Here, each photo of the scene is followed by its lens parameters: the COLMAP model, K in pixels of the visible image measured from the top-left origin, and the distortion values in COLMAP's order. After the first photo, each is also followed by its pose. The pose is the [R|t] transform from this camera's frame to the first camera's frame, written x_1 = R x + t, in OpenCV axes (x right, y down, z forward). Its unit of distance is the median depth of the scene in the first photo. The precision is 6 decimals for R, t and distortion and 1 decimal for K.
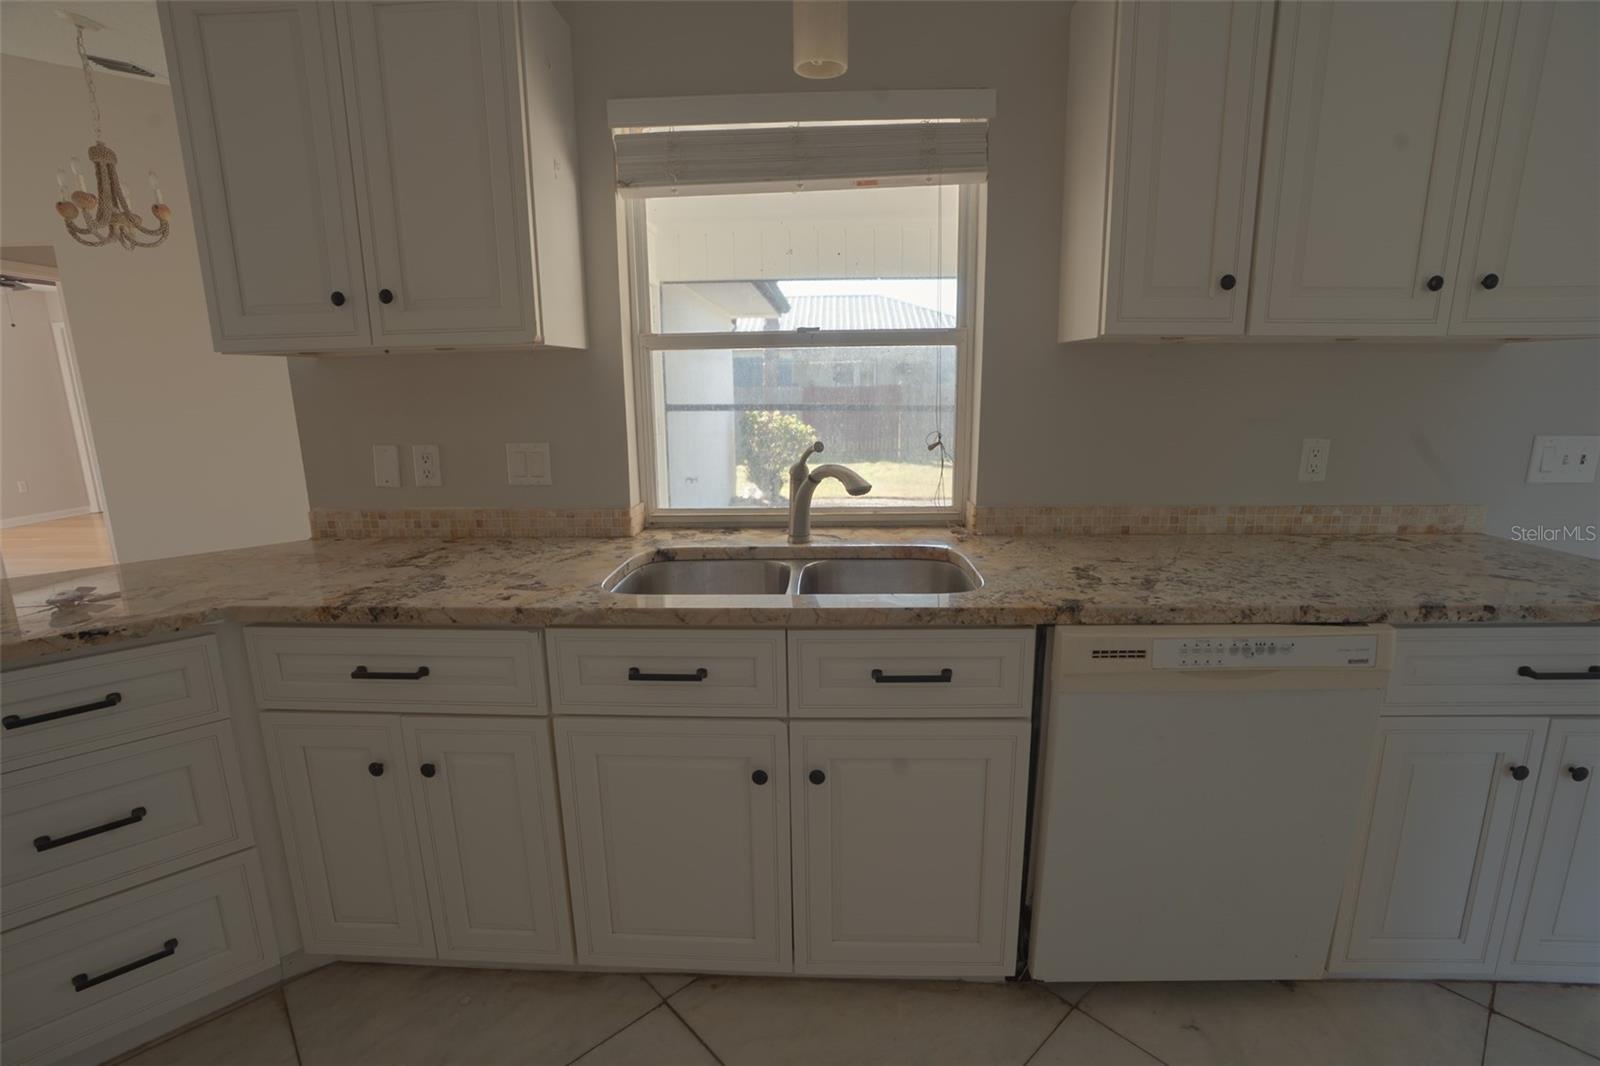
lens RADIAL K [[735.4, 0, 806.8], [0, 735.4, 534.1], [0, 0, 1]] dist [-0.065744, 0.022848]
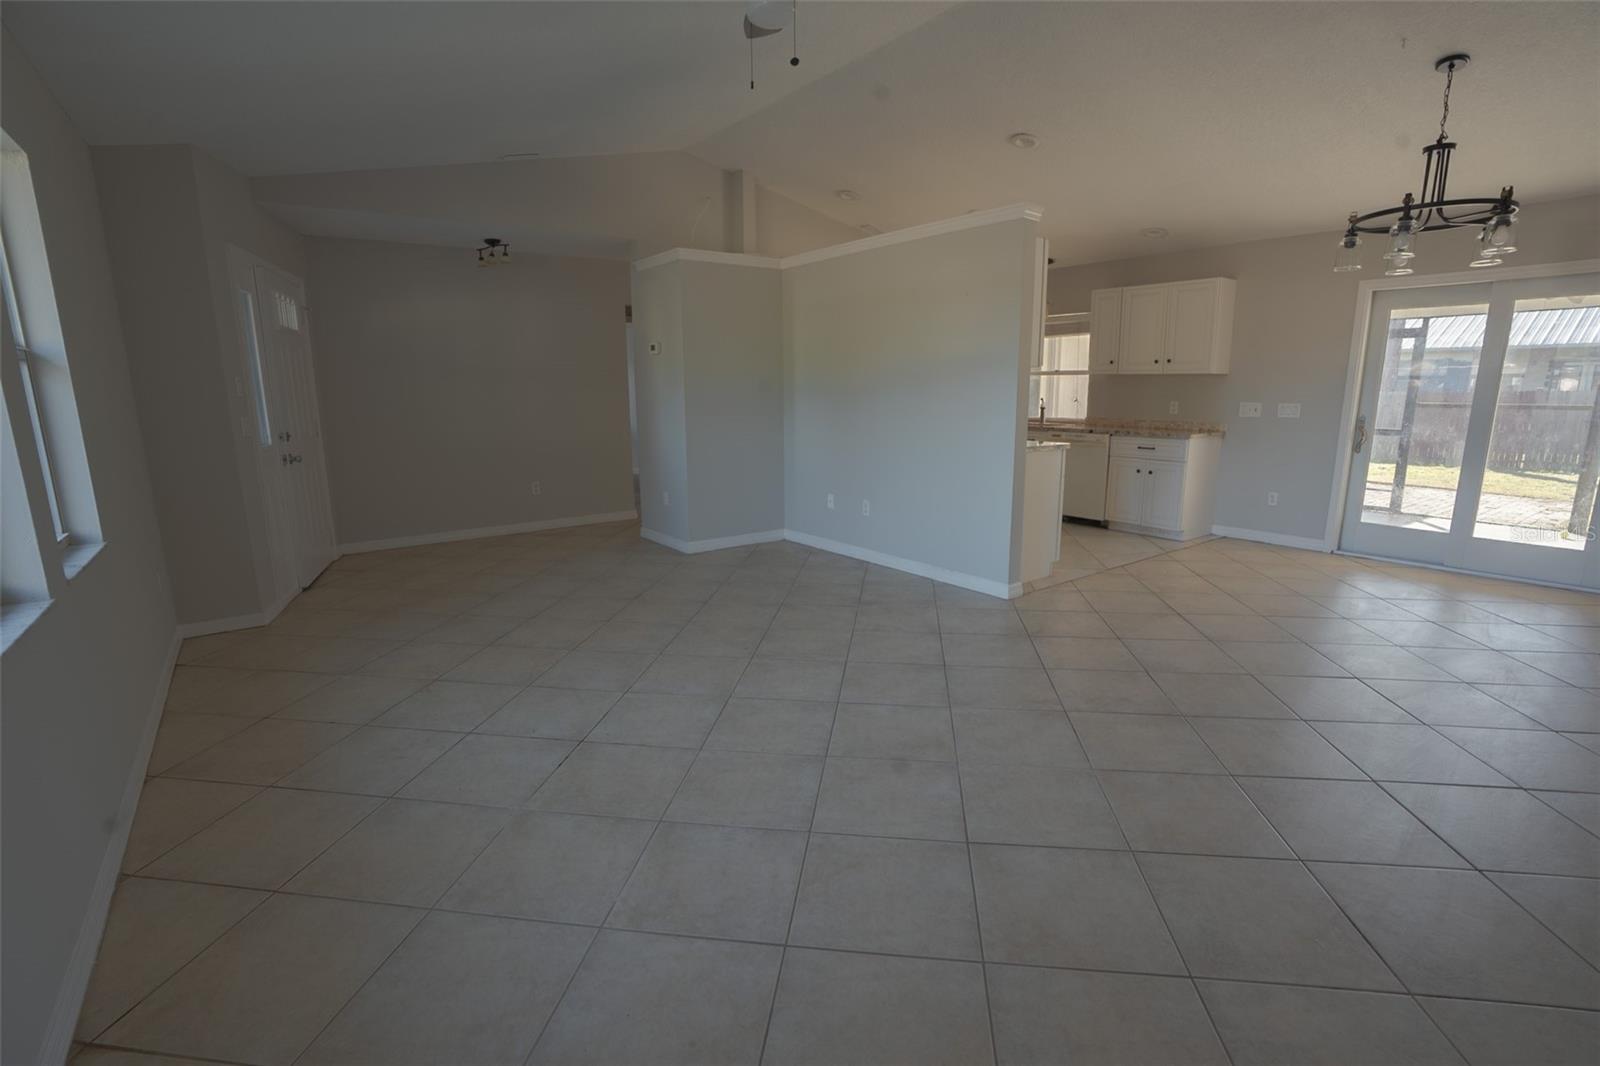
lens RADIAL K [[735.4, 0, 806.8], [0, 735.4, 534.1], [0, 0, 1]] dist [-0.065744, 0.022848]
pose [[0.638582, 0.160615, -0.752606, 2.259315], [-0.157054, 0.984594, 0.076865, 0.499681], [0.753358, 0.069116, 0.653969, -2.529402]]
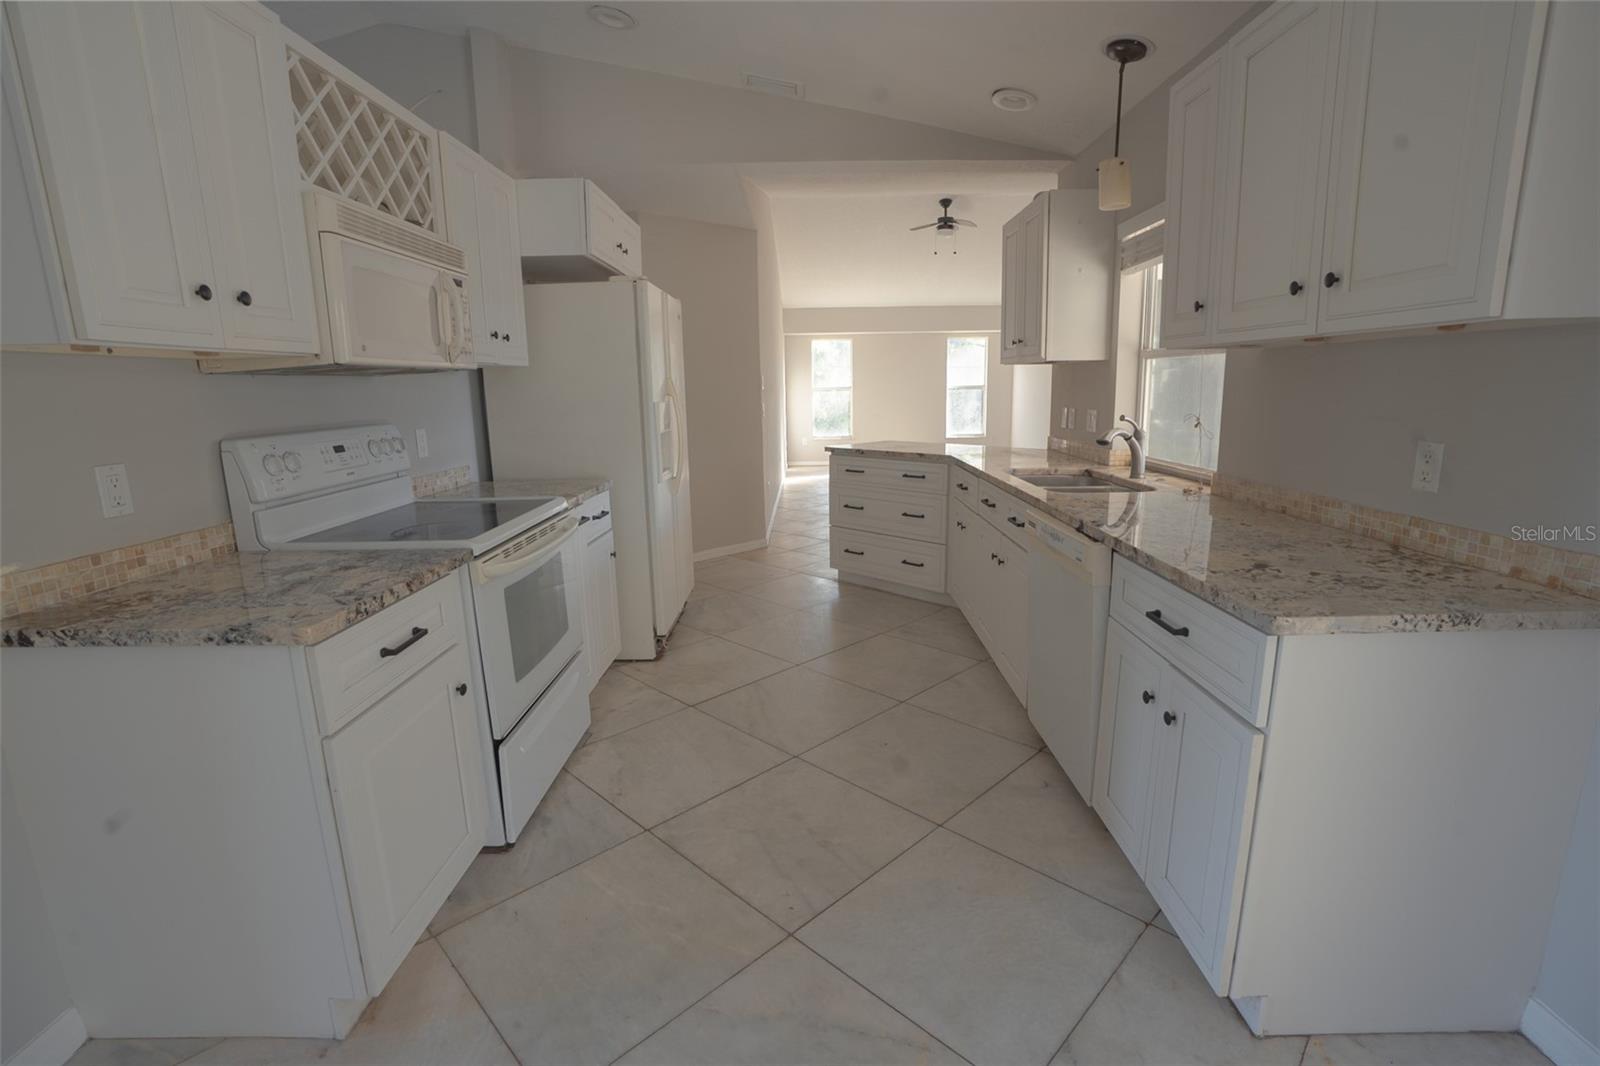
lens RADIAL K [[735.4, 0, 806.8], [0, 735.4, 534.1], [0, 0, 1]] dist [-0.065744, 0.022848]
pose [[0.040166, 0.209736, -0.976933, 1.519700], [-0.183053, 0.962719, 0.199158, -0.056081], [0.982282, 0.170831, 0.077061, 0.190938]]
